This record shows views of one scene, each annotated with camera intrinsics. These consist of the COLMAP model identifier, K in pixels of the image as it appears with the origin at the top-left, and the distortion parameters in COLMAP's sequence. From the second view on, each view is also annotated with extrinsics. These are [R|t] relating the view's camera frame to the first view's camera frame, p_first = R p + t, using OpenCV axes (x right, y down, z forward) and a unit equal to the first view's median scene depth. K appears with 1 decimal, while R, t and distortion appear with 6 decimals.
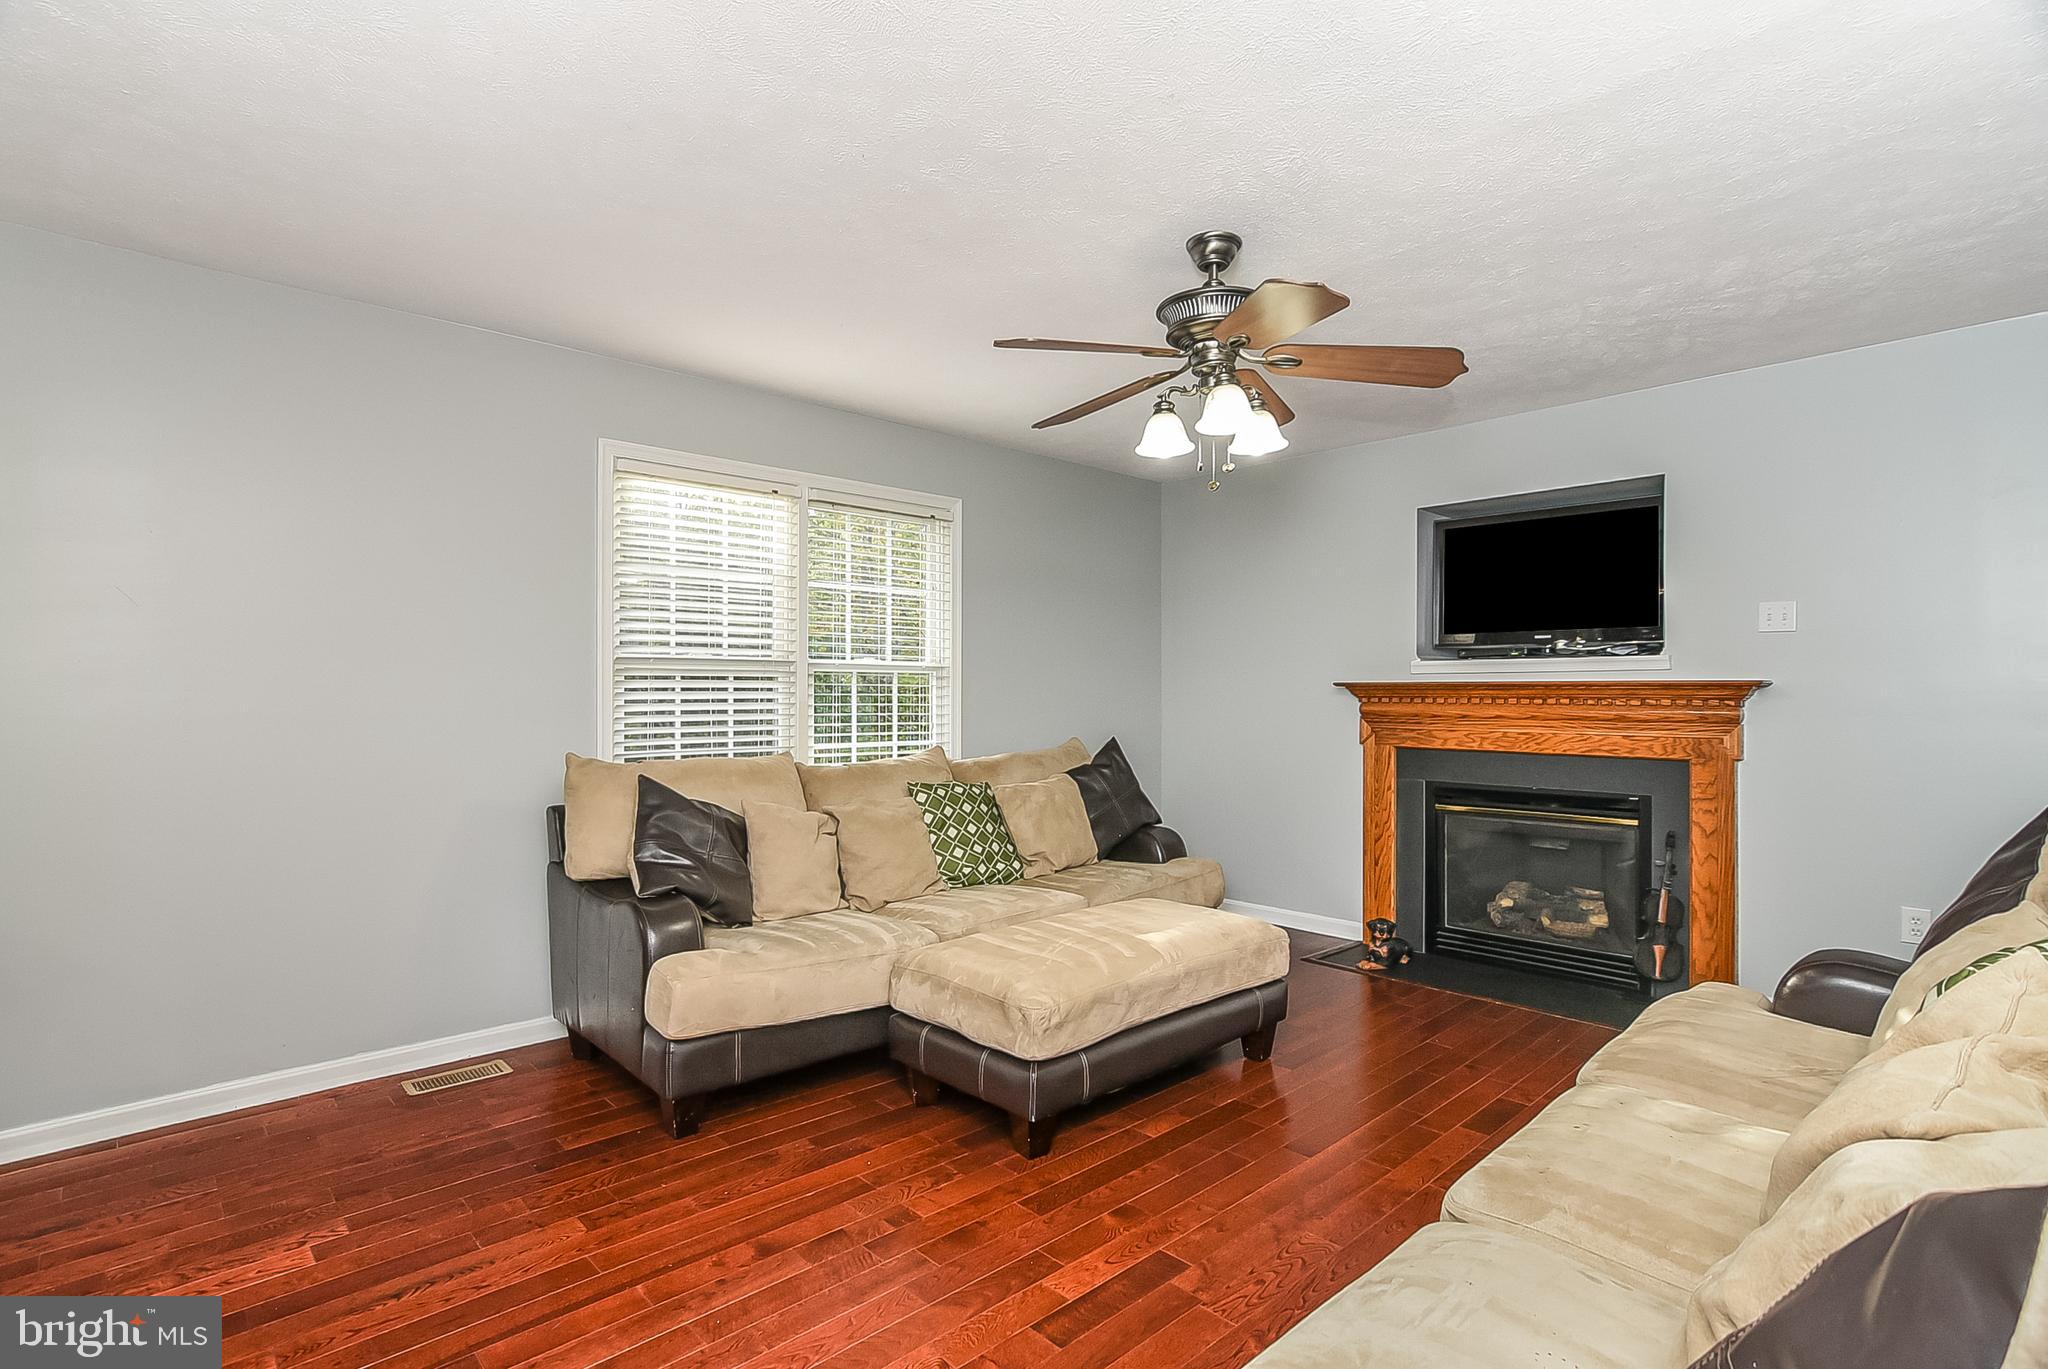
lens RADIAL K [[993.0, 0, 1053.0], [0, 993.0, 676.5], [0, 0, 1]] dist [-0.000481, 0.000193]
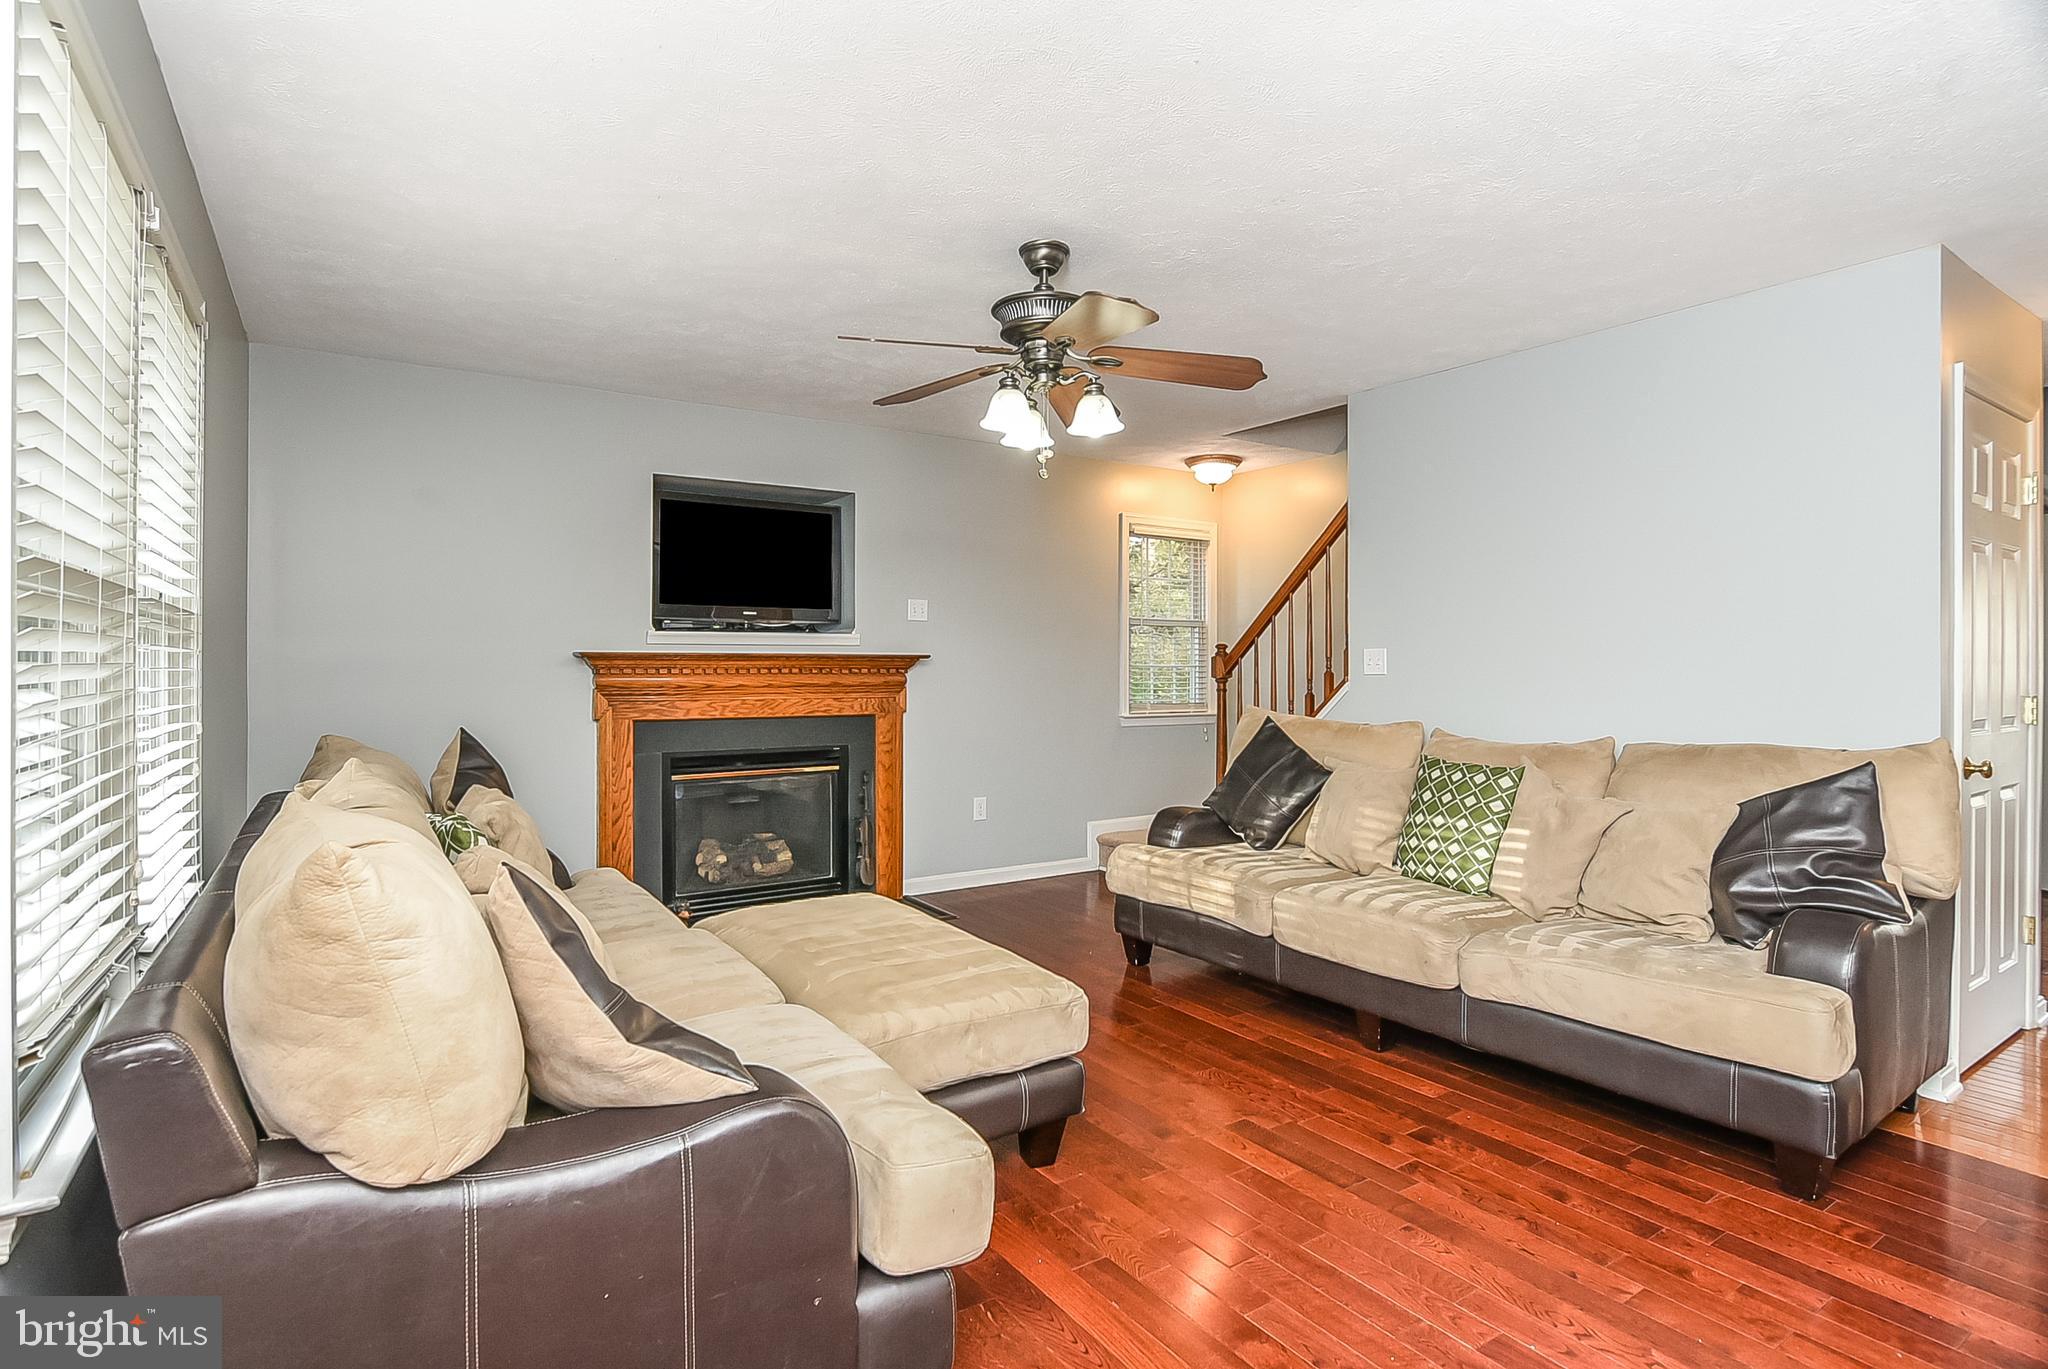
lens RADIAL K [[1008.4, 0, 994.8], [0, 1008.4, 649.6], [0, 0, 1]] dist [-0.009800, 0.000826]
pose [[0.205065, 0.013336, 0.978657, -0.617201], [-0.018321, 0.999784, -0.009785, 0.007527], [-0.978577, -0.015923, 0.205265, 0.550892]]
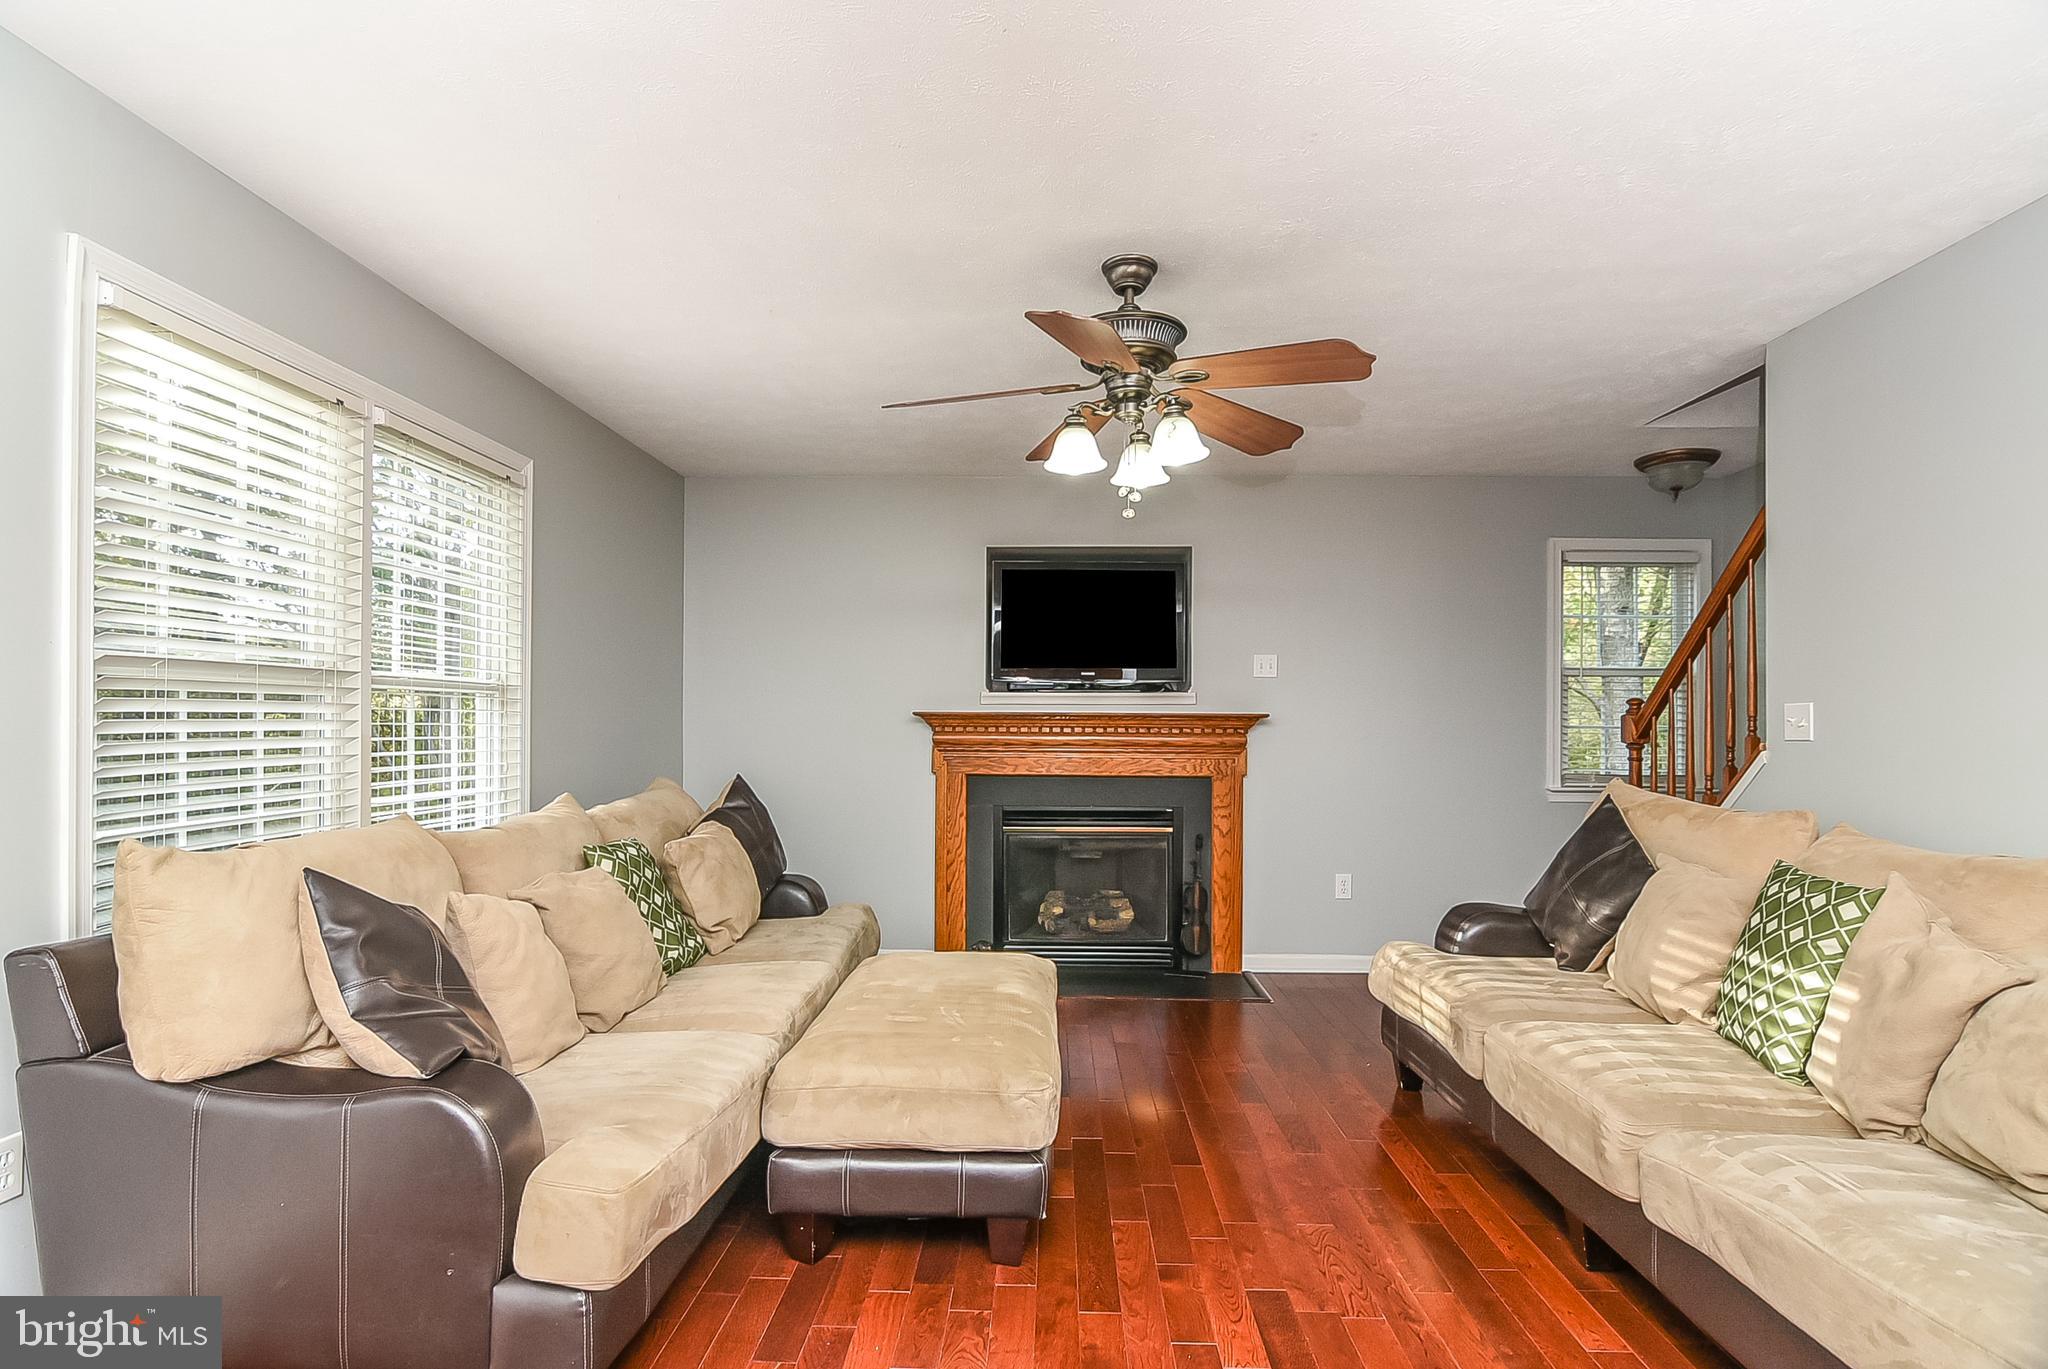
lens RADIAL K [[1005.6, 0, 1026.3], [0, 1005.6, 696.6], [0, 0, 1]] dist [-0.002525, 0.000168]
pose [[0.721042, 0.019906, 0.692605, -0.400854], [-0.015445, 0.999801, -0.012657, 0.002166], [-0.692719, -0.001571, 0.721206, 0.233900]]
